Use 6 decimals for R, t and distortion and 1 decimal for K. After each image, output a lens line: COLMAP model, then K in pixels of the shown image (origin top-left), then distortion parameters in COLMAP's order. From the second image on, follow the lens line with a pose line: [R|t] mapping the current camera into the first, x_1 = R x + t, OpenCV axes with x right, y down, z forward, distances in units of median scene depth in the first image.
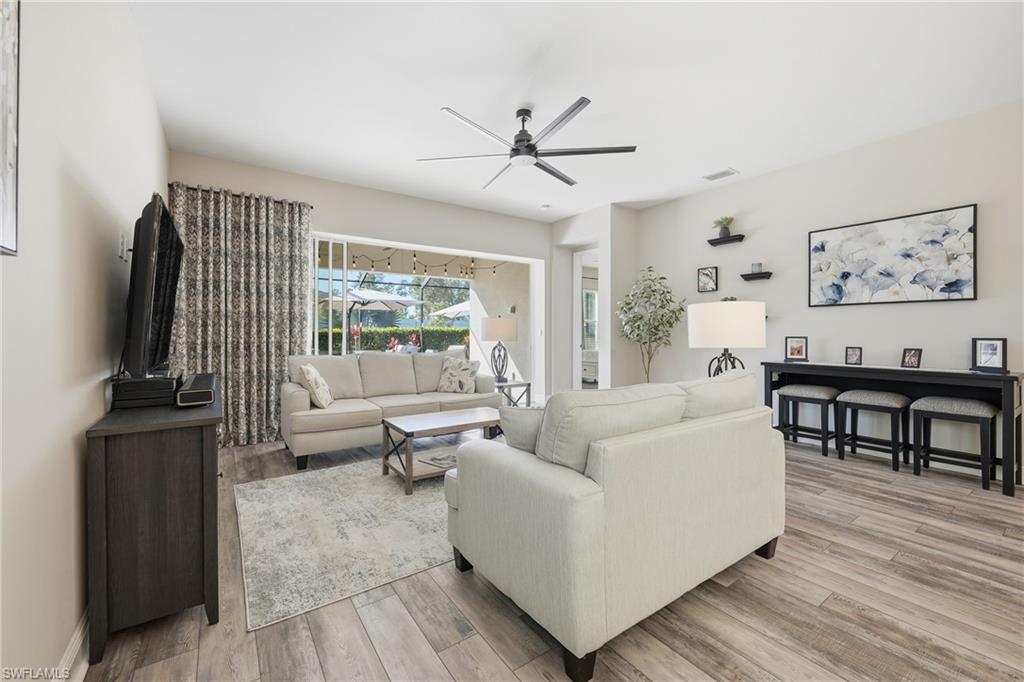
lens RADIAL K [[415.4, 0, 511.1], [0, 415.4, 337.3], [0, 0, 1]] dist [-0.005223, 0.001051]
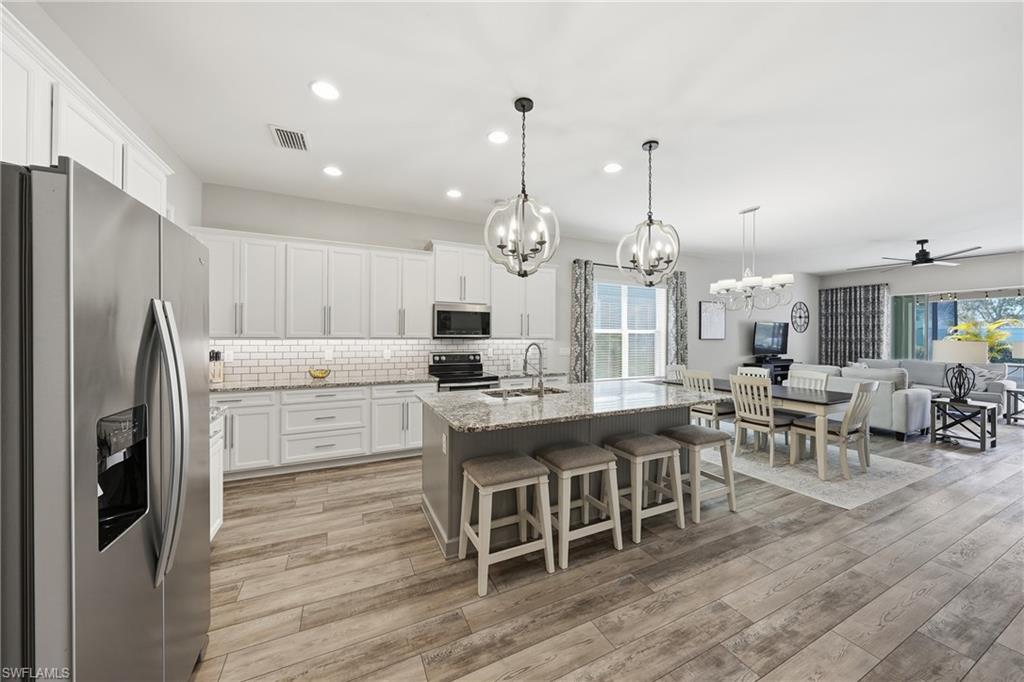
lens RADIAL K [[354.2, 0, 515.4], [0, 354.2, 334.0], [0, 0, 1]] dist [0.000580, 0.000380]
pose [[-0.156764, -0.009675, -0.987589, 1.633817], [-0.019251, 0.999792, -0.006739, -0.037156], [0.987449, 0.017956, -0.156917, -0.530336]]
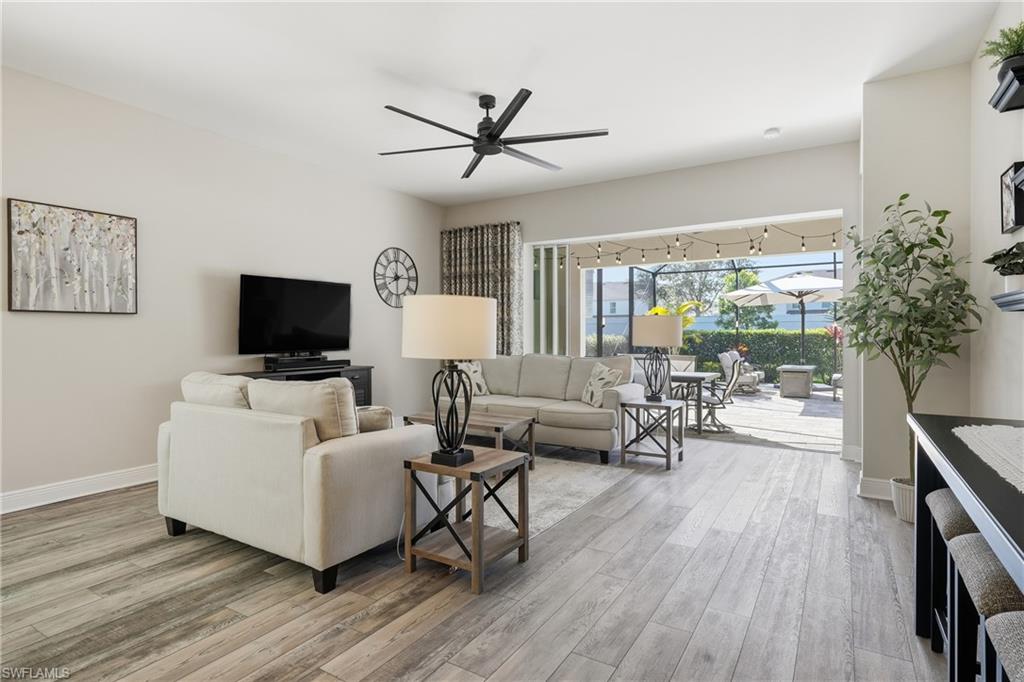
lens RADIAL K [[531.7, 0, 512.4], [0, 531.7, 338.8], [0, 0, 1]] dist [0.002652, -0.000256]
pose [[0.396317, 0.007608, -0.918082, 0.933944], [-0.010451, 0.999938, 0.003774, -0.006816], [0.918054, 0.008099, 0.396372, 0.474115]]
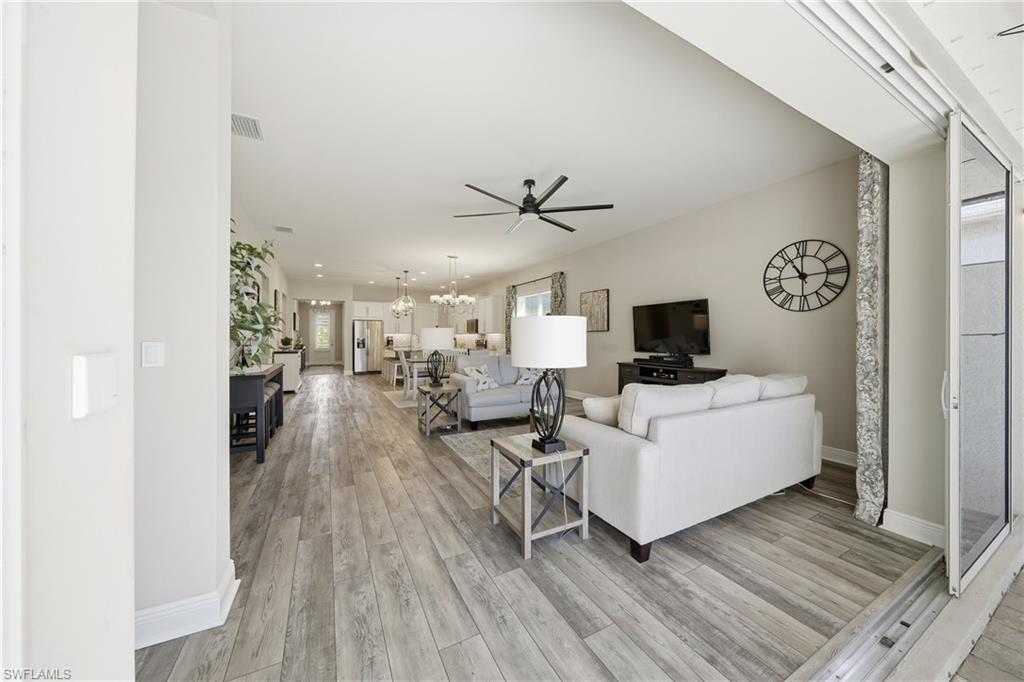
lens RADIAL K [[354.2, 0, 518.3], [0, 354.2, 335.5], [0, 0, 1]] dist [0.000580, 0.000380]
pose [[-0.993504, 0.001549, 0.113789, -0.054177], [0.003349, 0.999872, 0.015632, -0.045506], [-0.113750, 0.015912, -0.993382, 1.766561]]
